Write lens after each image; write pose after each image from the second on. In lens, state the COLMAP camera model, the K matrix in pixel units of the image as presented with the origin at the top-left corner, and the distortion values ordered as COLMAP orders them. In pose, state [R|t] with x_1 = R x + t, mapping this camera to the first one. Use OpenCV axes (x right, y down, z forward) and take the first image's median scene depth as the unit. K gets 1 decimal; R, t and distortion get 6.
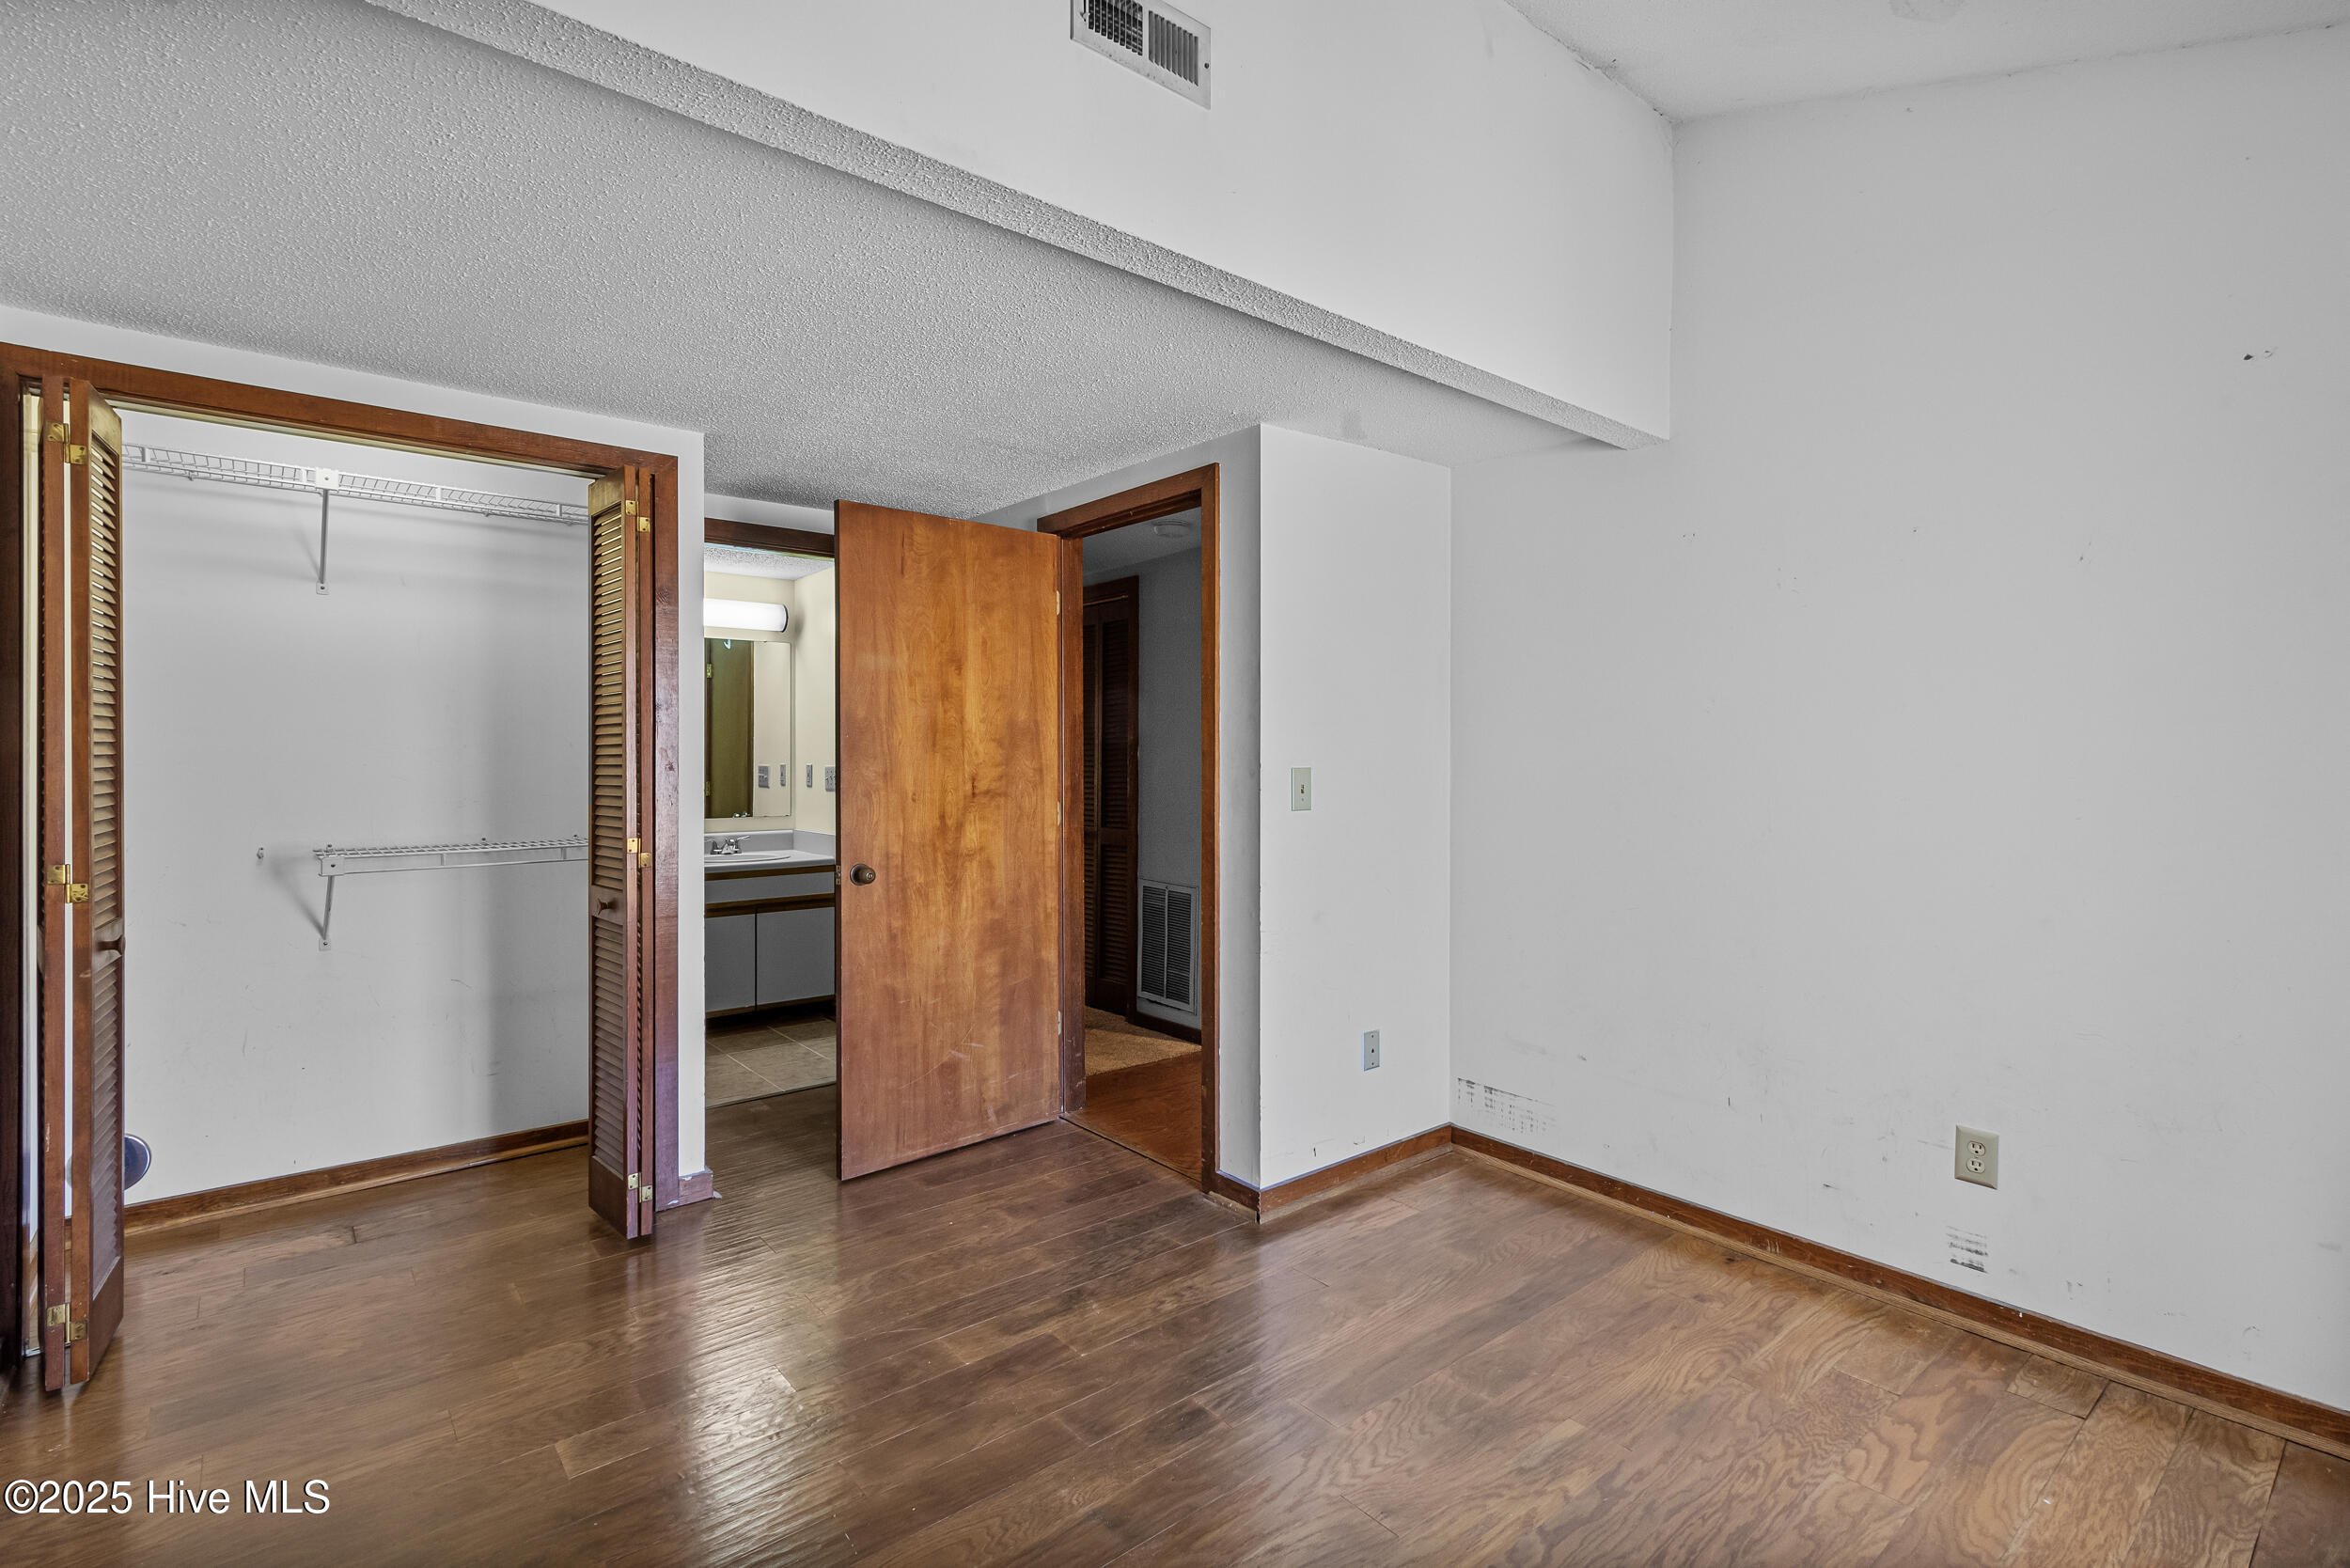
lens RADIAL K [[1083.8, 0, 1163.3], [0, 1083.8, 771.4], [0, 0, 1]] dist [-0.004549, 0.001666]
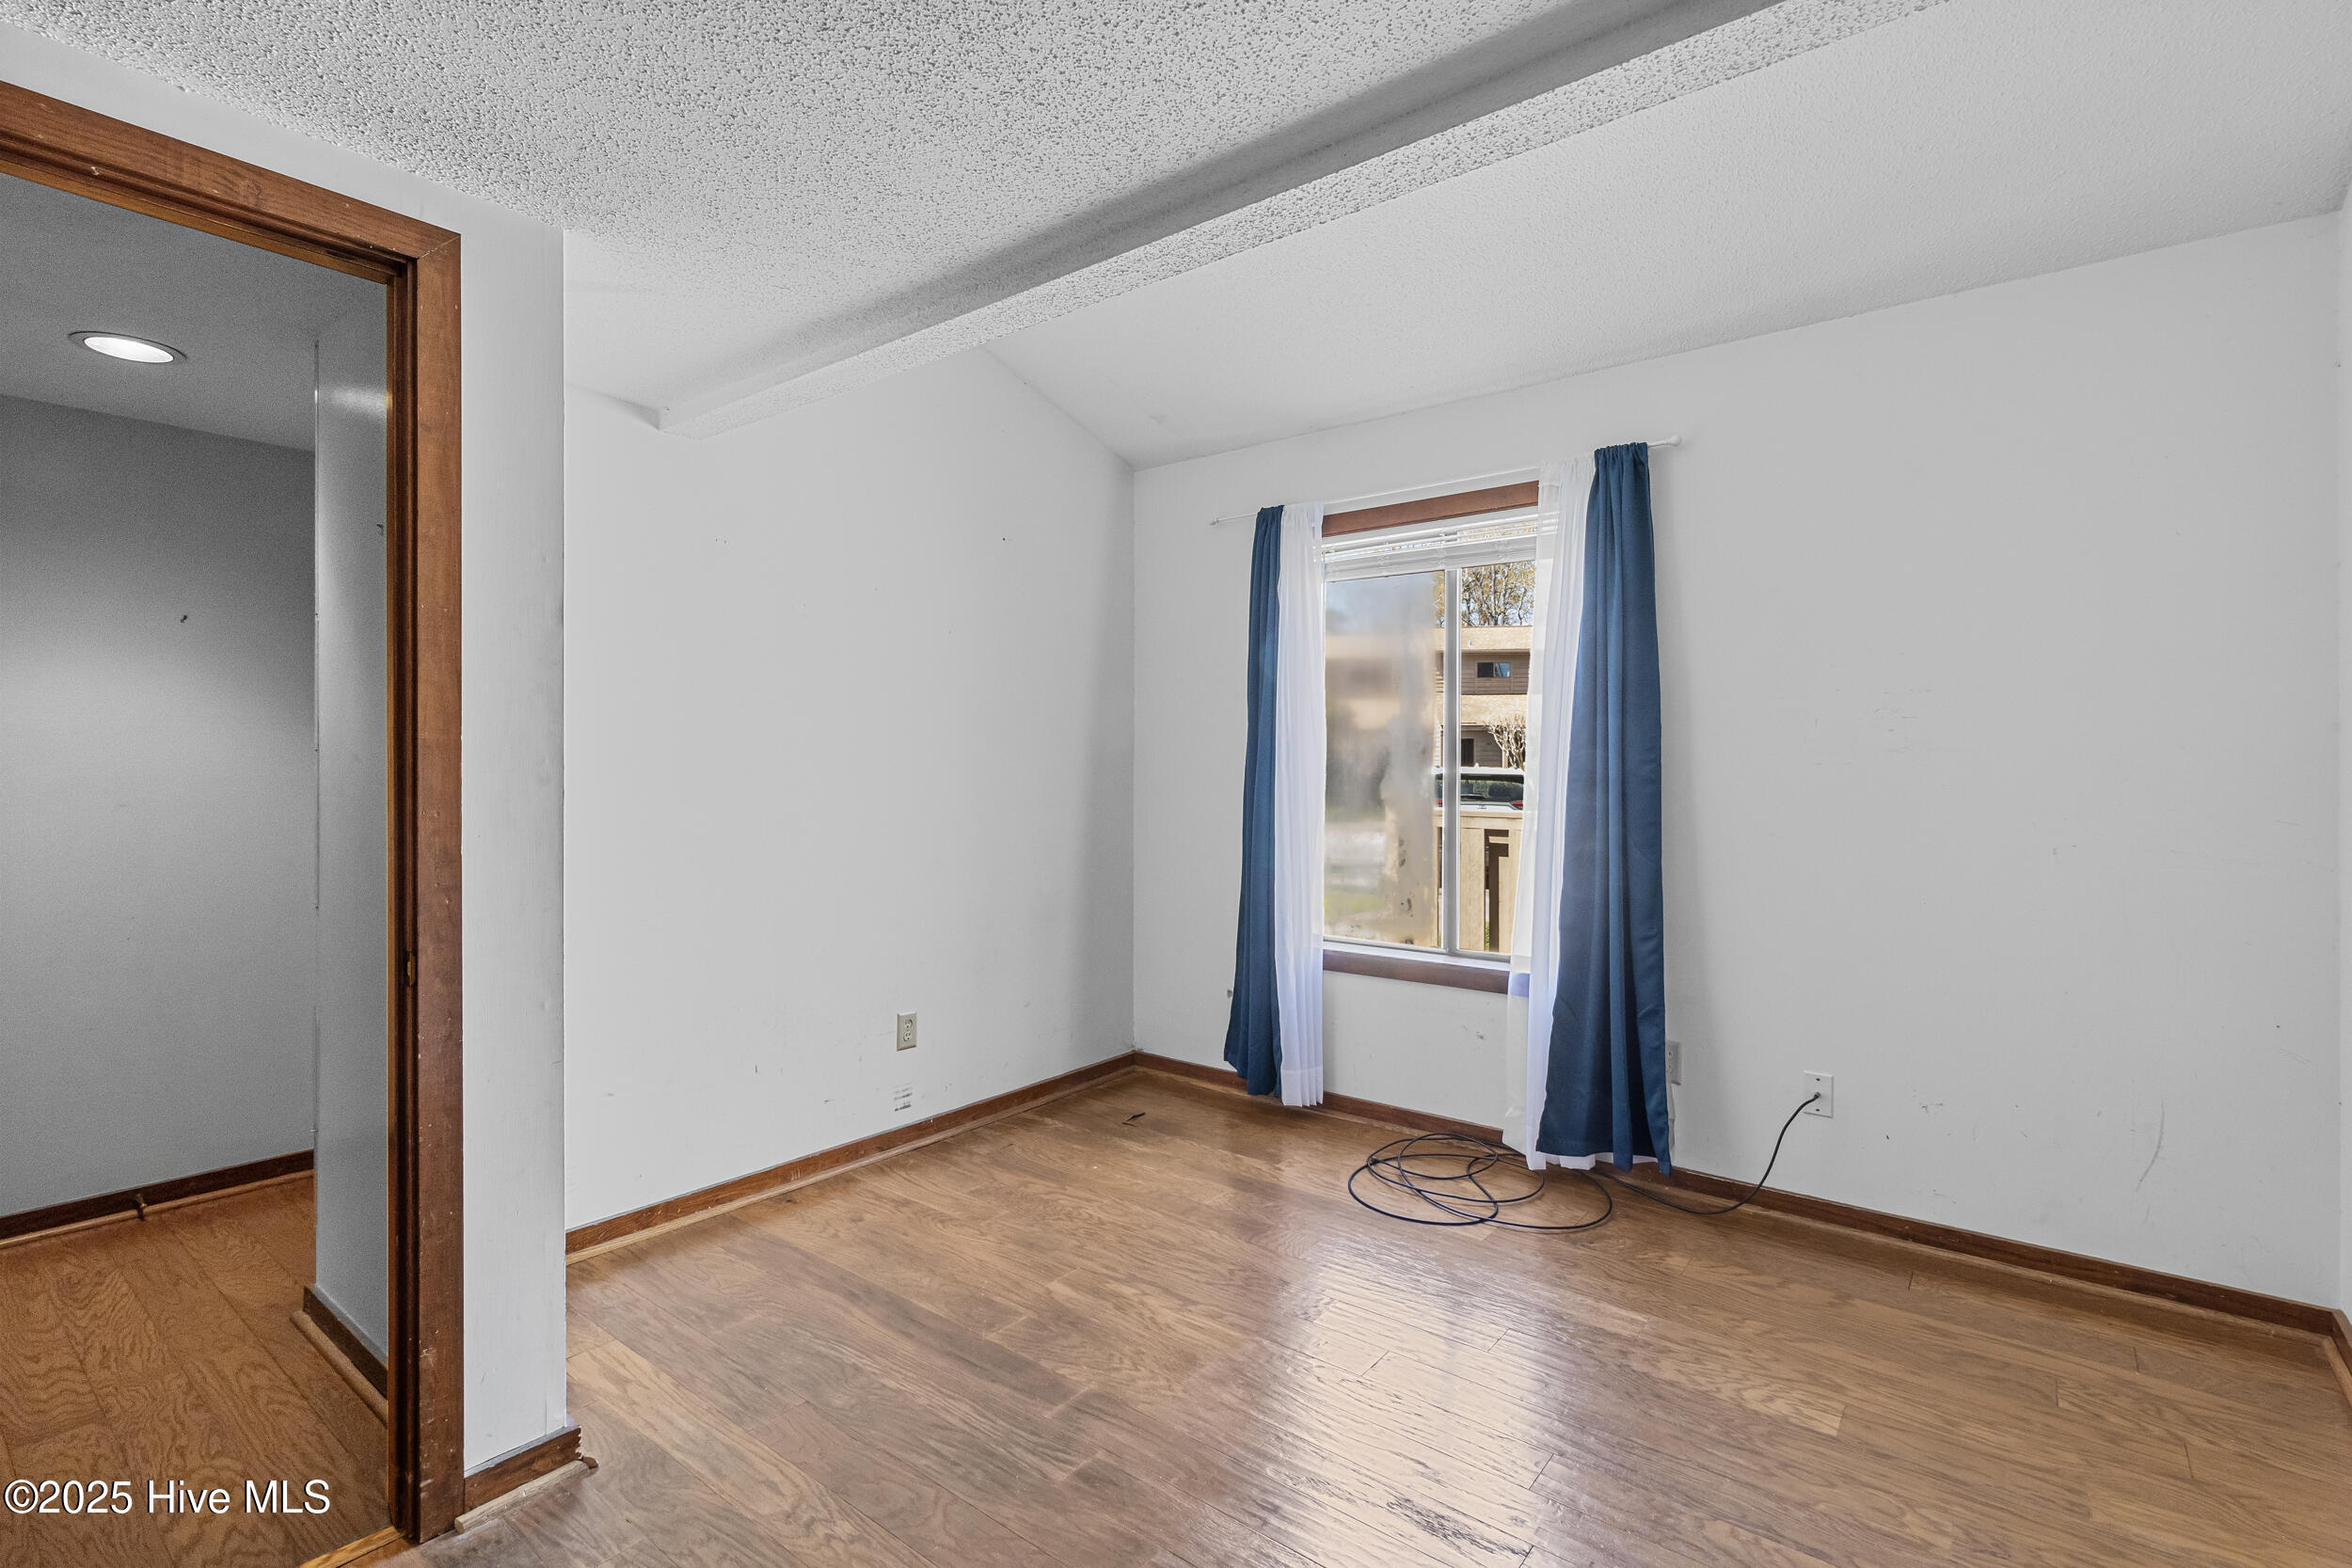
lens RADIAL K [[1084.6, 0, 1164.8], [0, 1084.6, 772.5], [0, 0, 1]] dist [-0.004549, 0.001666]
pose [[-0.212489, -0.010945, 0.977102, -0.751751], [0.010211, 0.999858, 0.013421, -0.007684], [-0.977110, 0.012829, -0.212347, 0.972875]]
